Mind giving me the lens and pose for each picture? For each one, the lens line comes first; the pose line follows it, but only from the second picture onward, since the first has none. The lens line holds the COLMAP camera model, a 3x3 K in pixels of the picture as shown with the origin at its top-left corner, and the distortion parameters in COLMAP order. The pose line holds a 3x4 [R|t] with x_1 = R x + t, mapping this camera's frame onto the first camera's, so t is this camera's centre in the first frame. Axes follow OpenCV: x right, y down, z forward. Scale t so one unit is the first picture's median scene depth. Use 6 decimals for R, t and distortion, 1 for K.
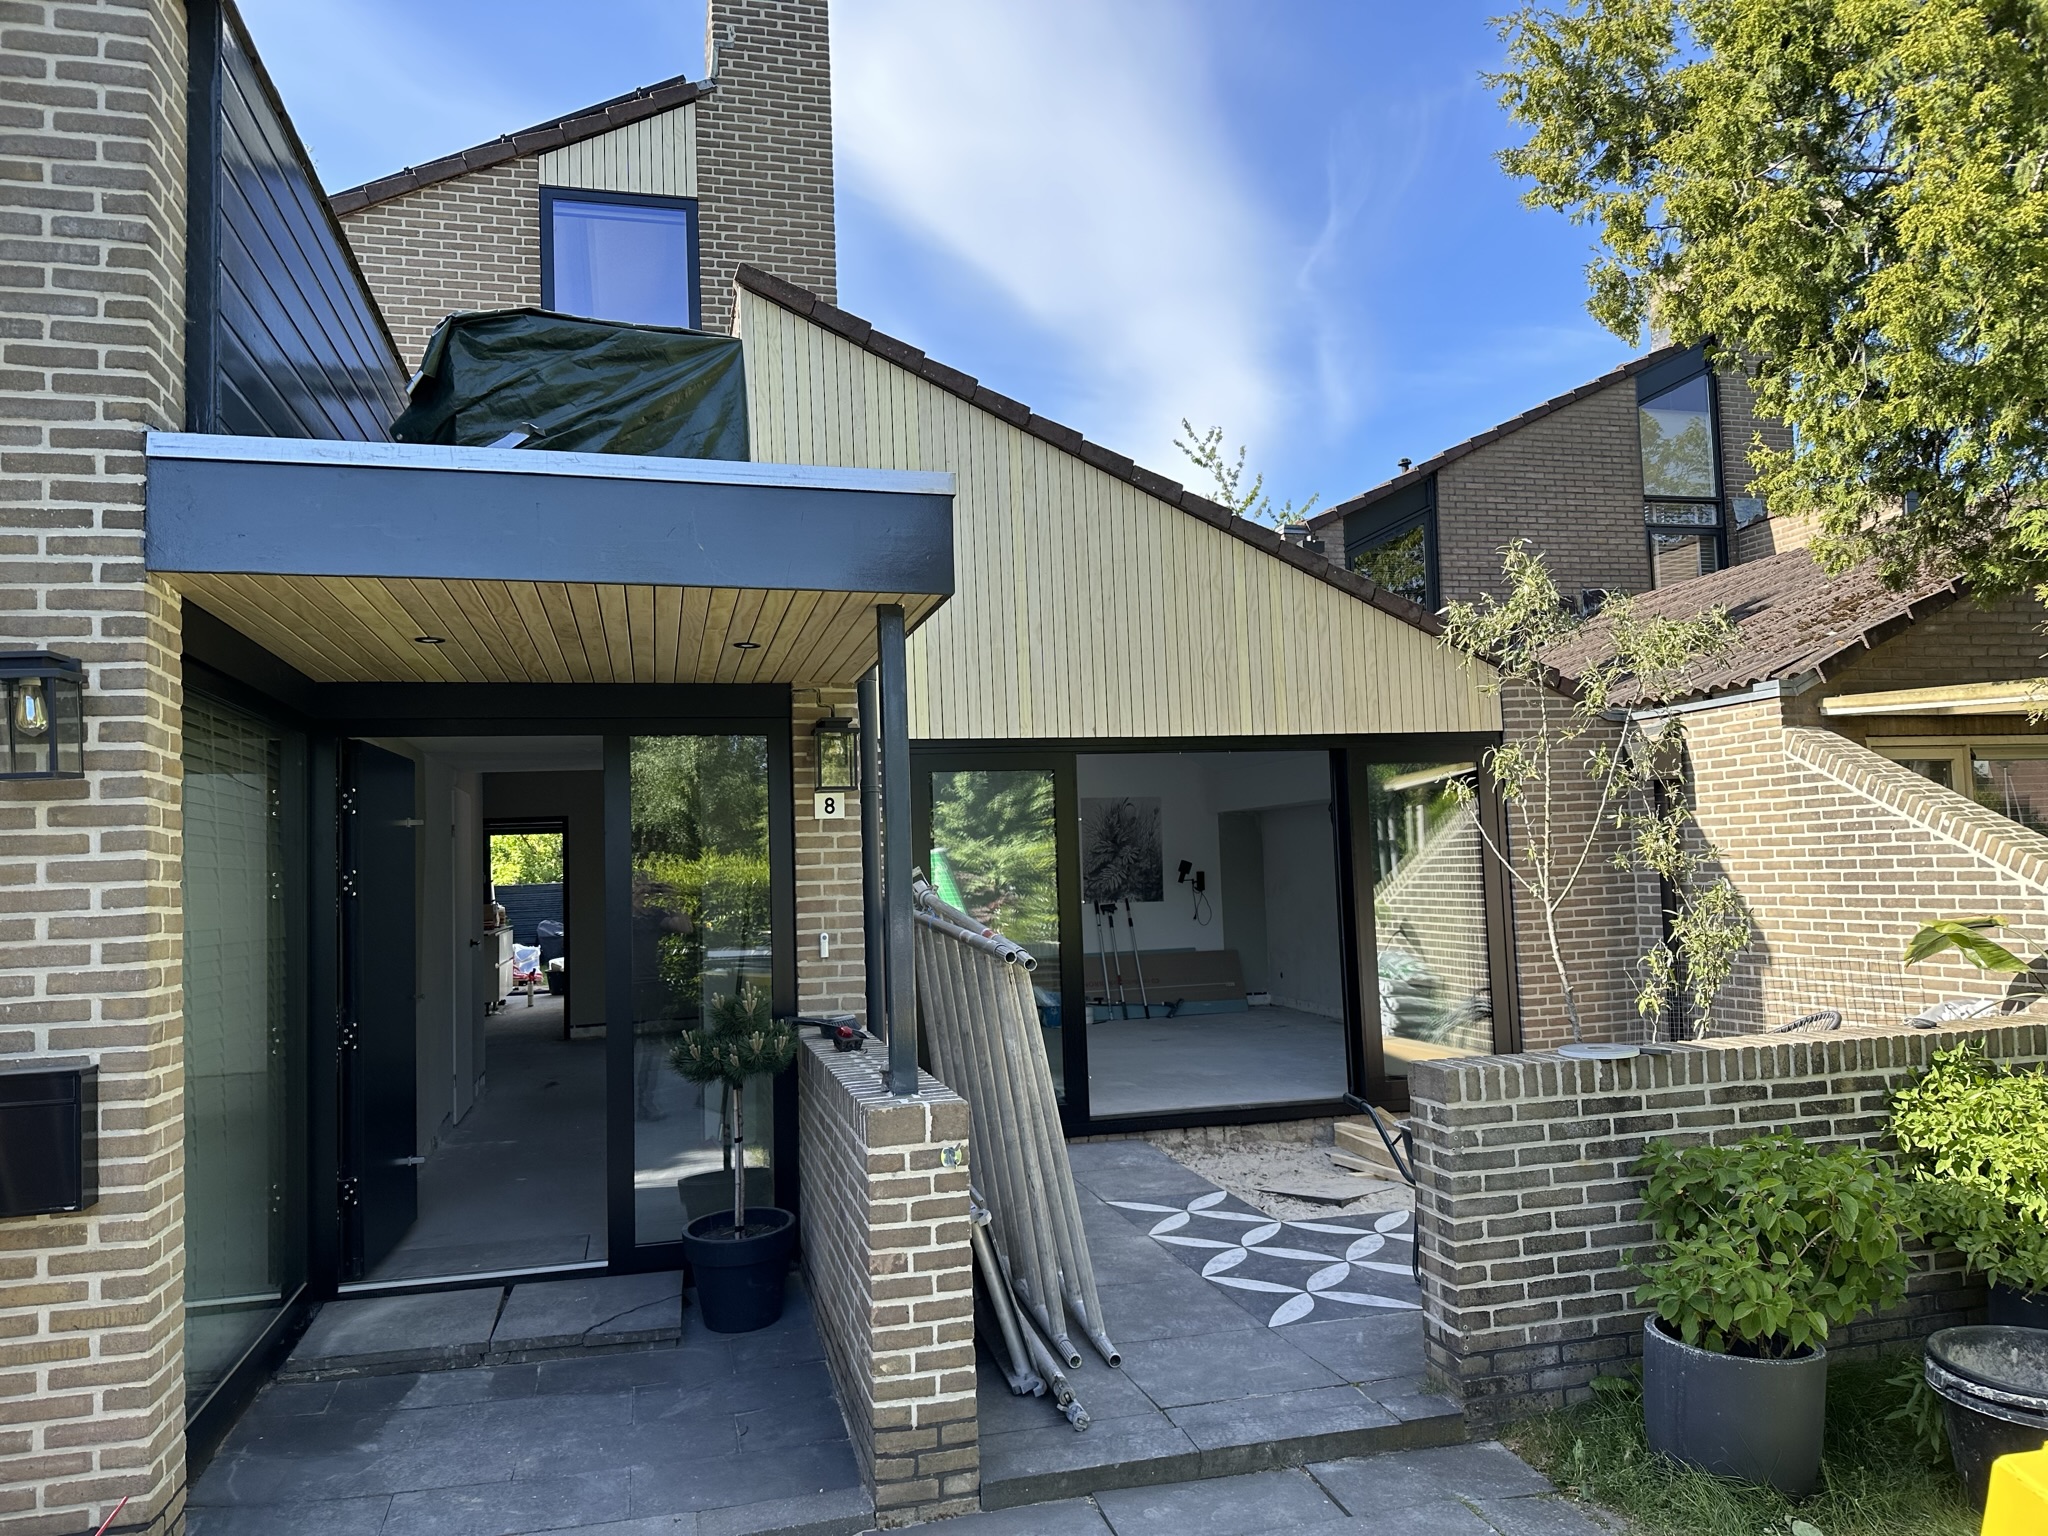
lens RADIAL K [[1438.7, 0, 1002.9], [0, 1438.7, 768.4], [0, 0, 1]] dist [0.008358, -0.015465]
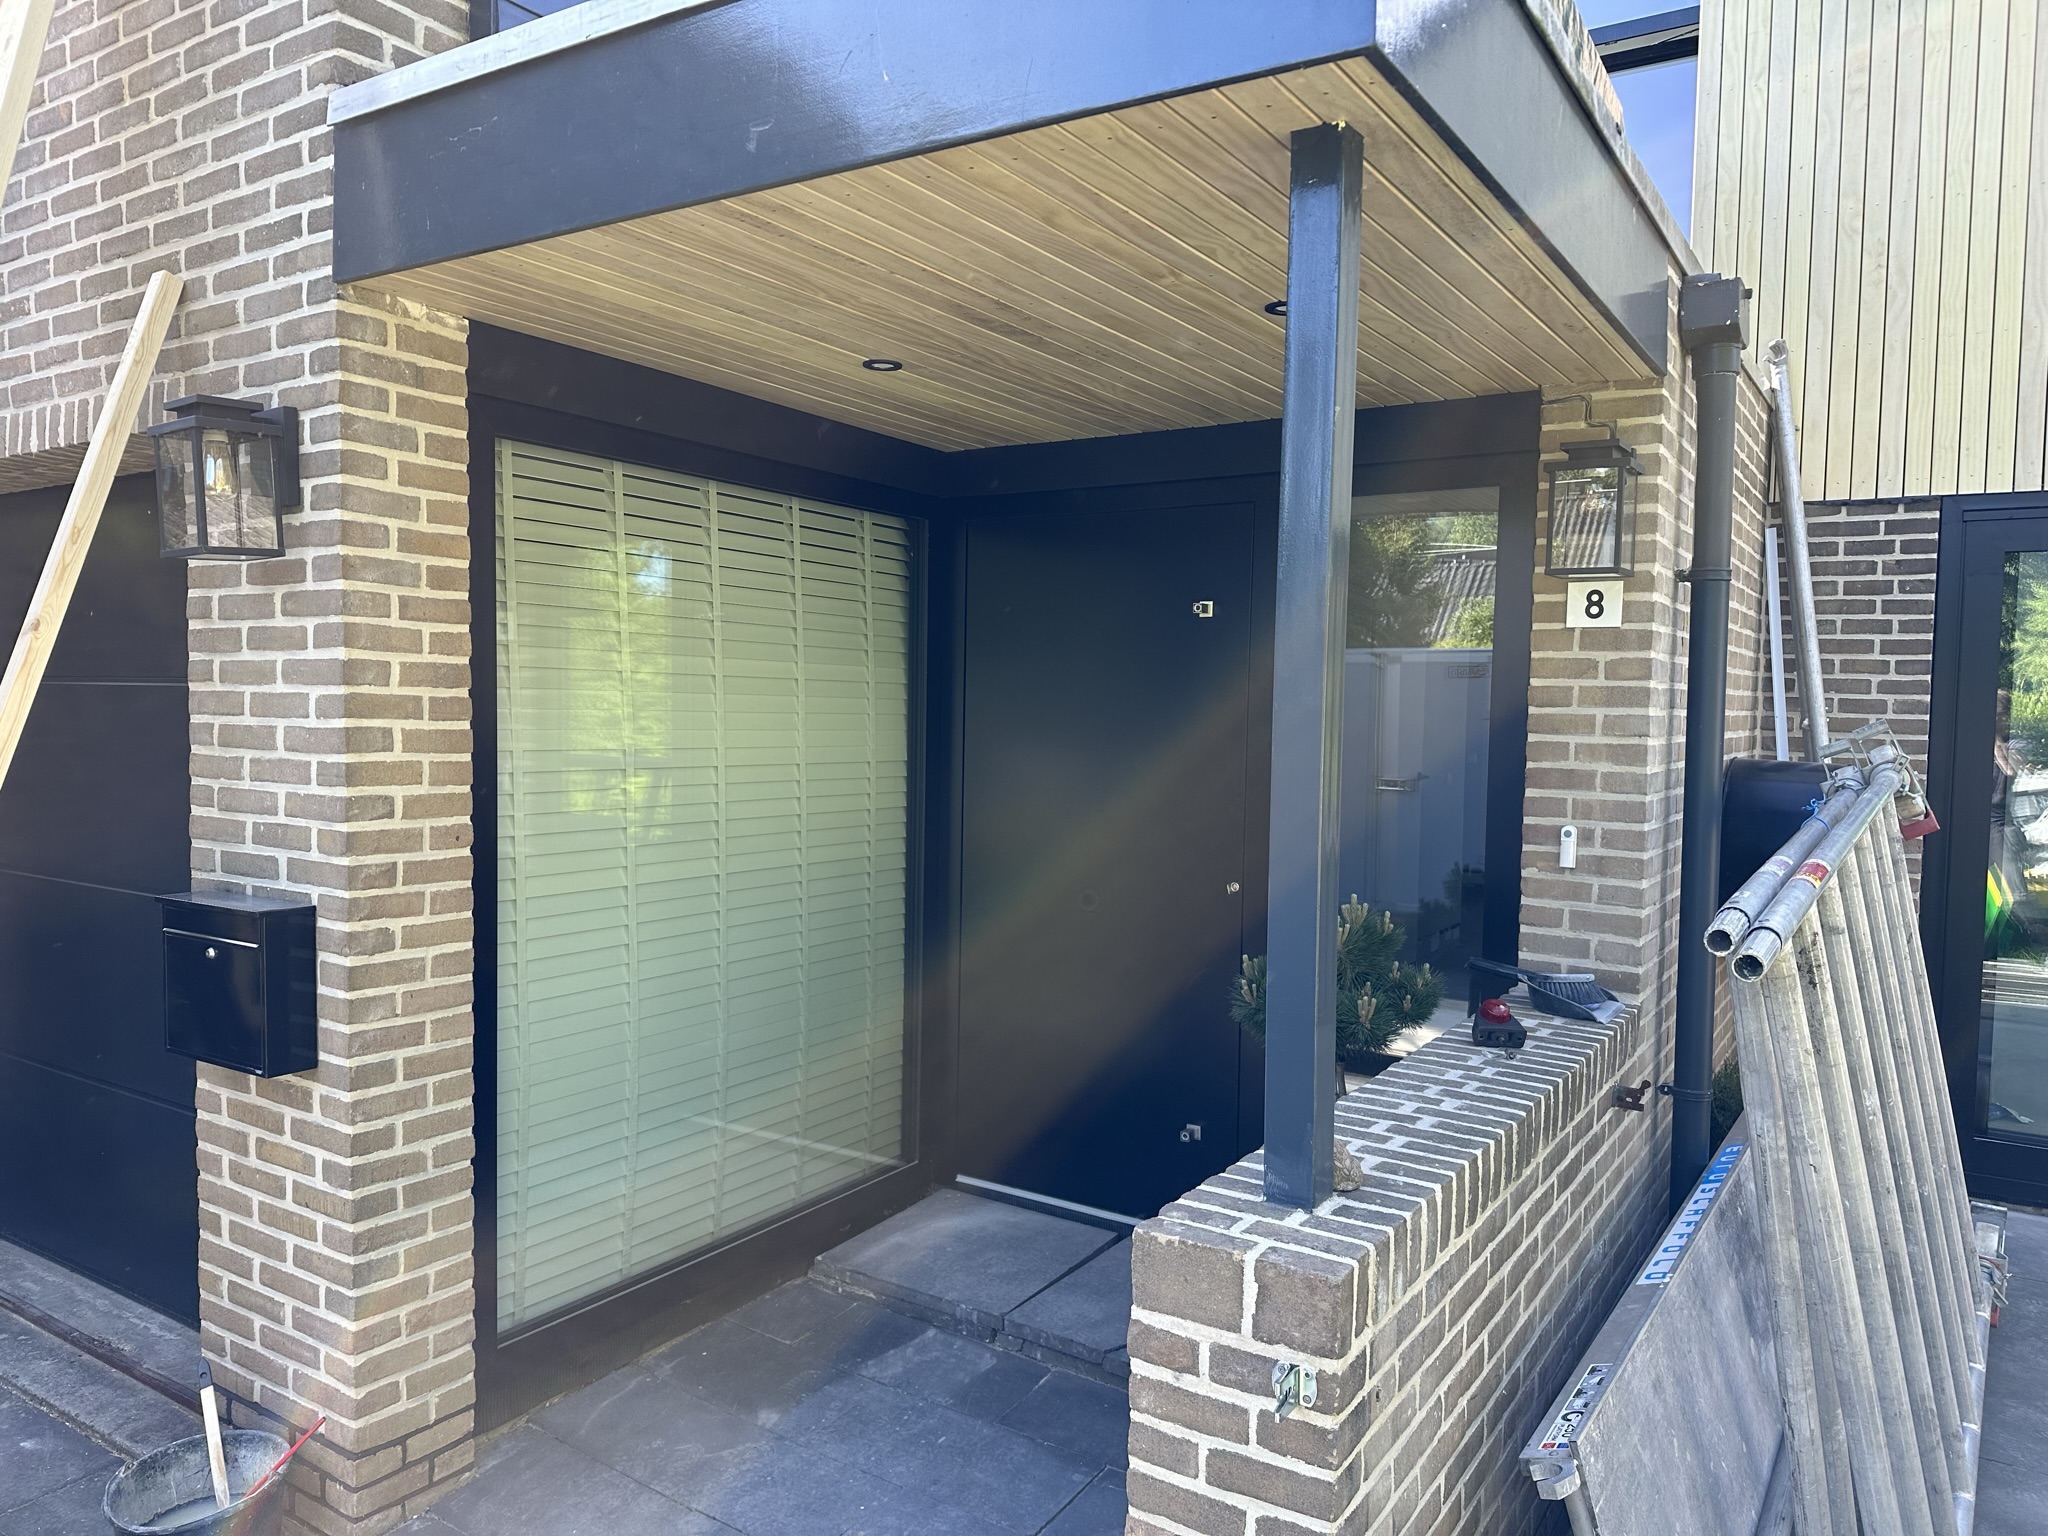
lens RADIAL K [[1438.7, 0, 1019.9], [0, 1438.7, 778.4], [0, 0, 1]] dist [0.008358, -0.015465]
pose [[0.680988, 0.089481, -0.726807, 0.145596], [0.010228, 0.991247, 0.131621, 0.016891], [0.732223, -0.097066, 0.674113, 0.448909]]
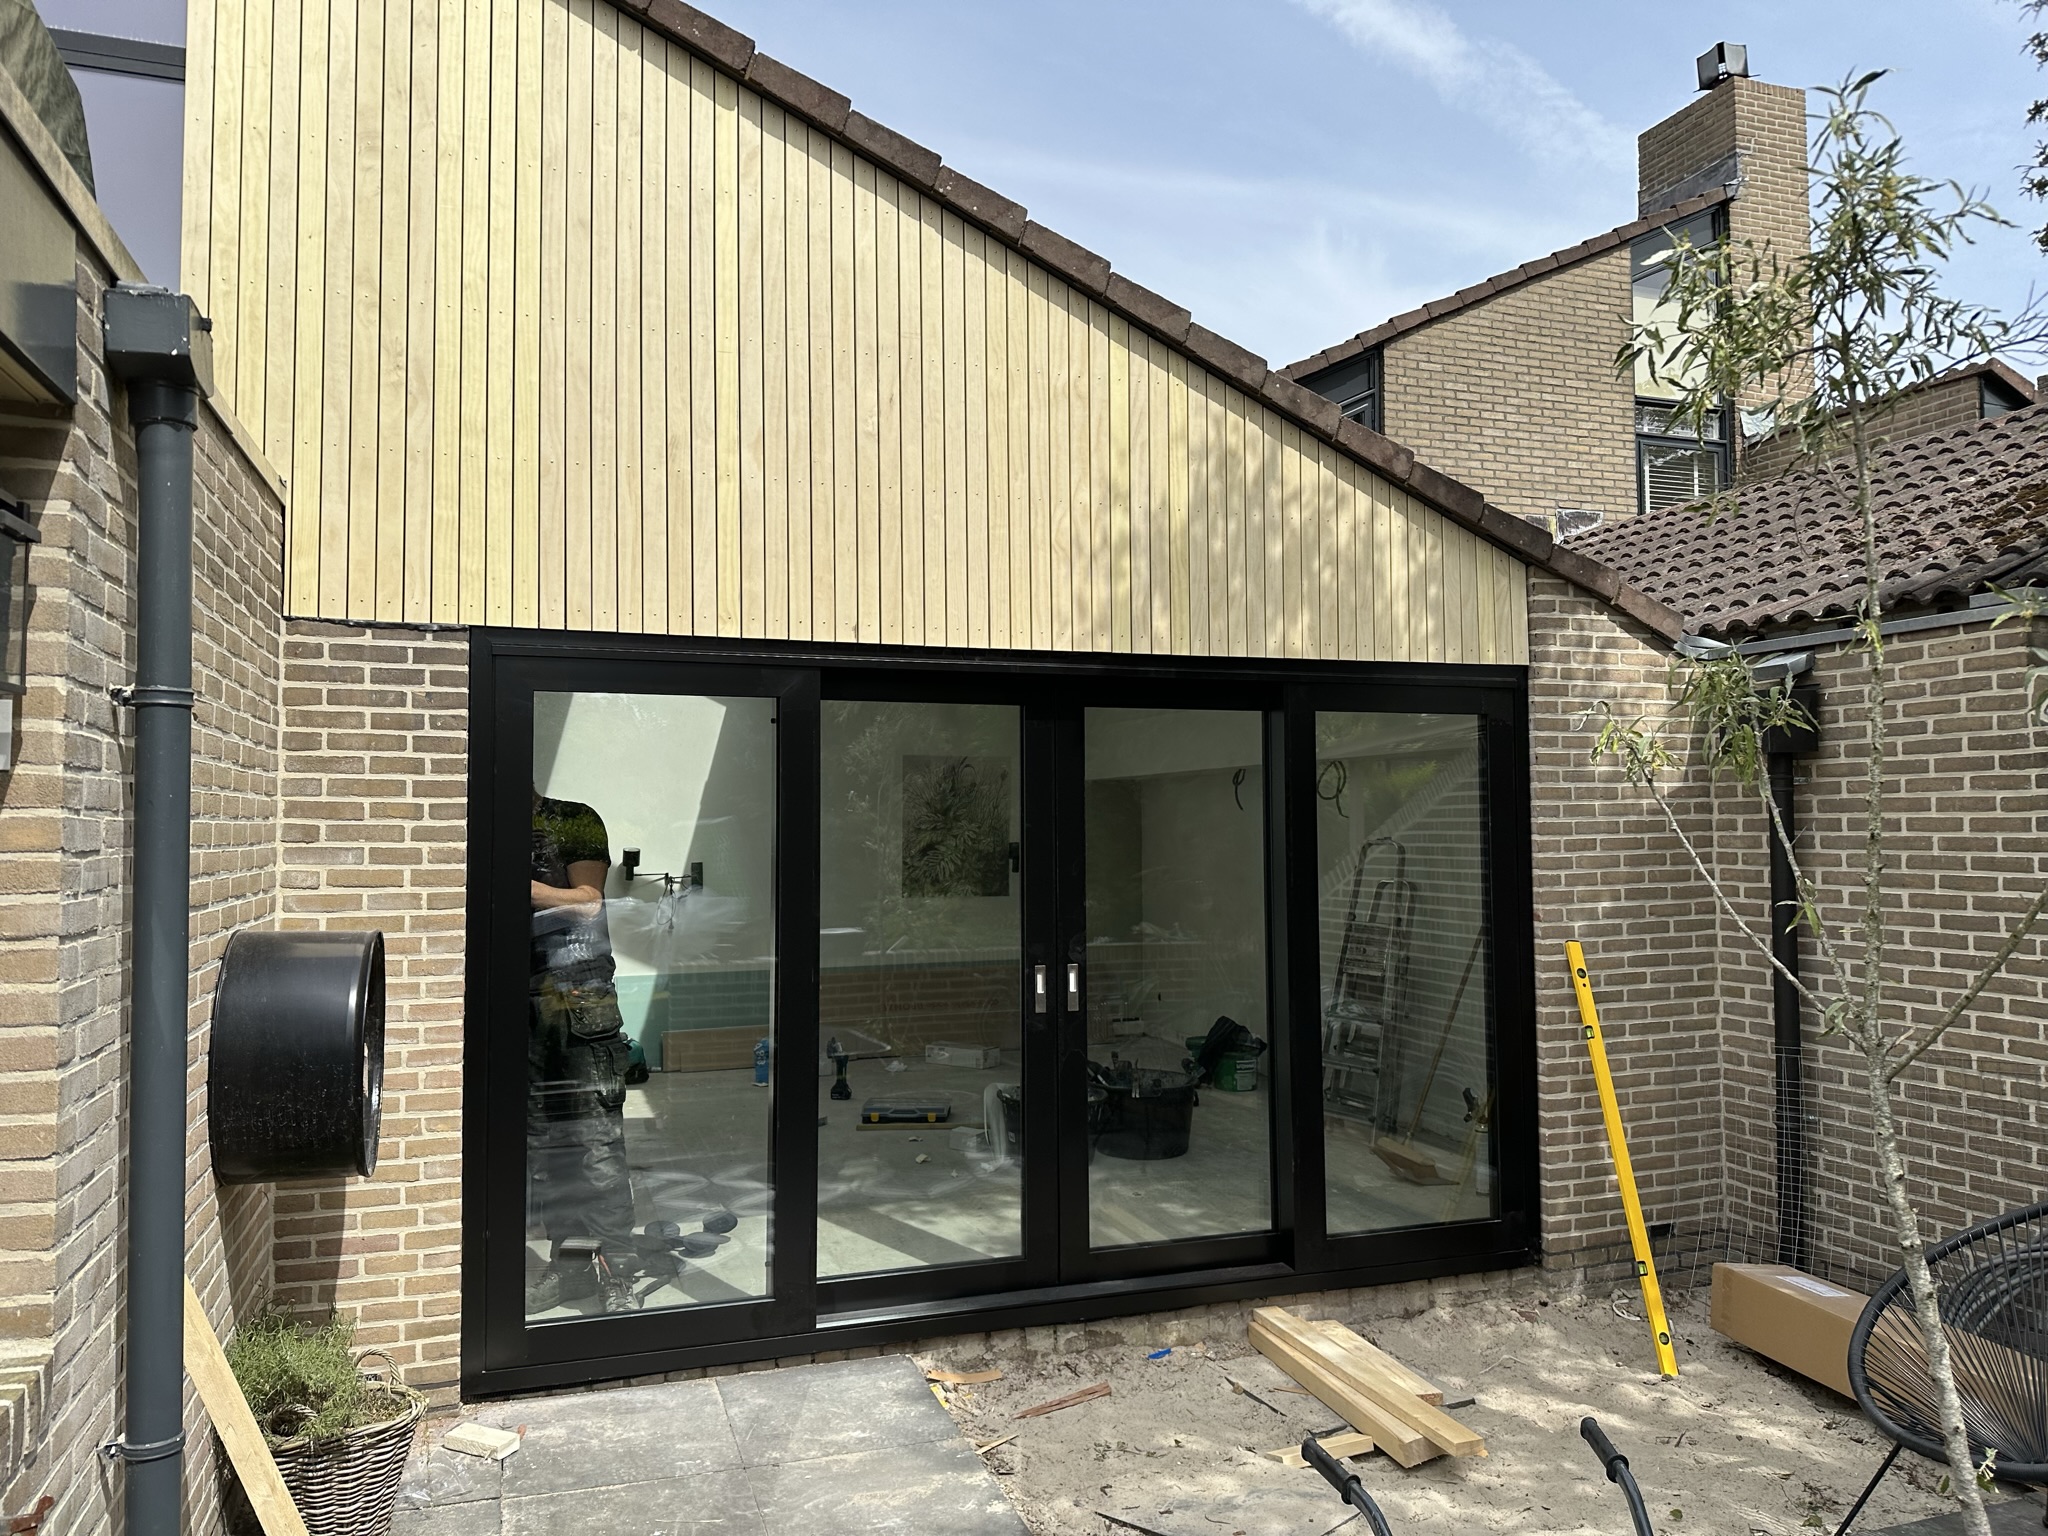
lens RADIAL K [[1438.7, 0, 1032.8], [0, 1438.7, 763.2], [0, 0, 1]] dist [0.008358, -0.015465]
pose [[0.994155, 0.034592, 0.102271, 0.111370], [-0.037086, 0.999057, 0.022582, 0.014822], [-0.101393, -0.026243, 0.994500, 0.620267]]
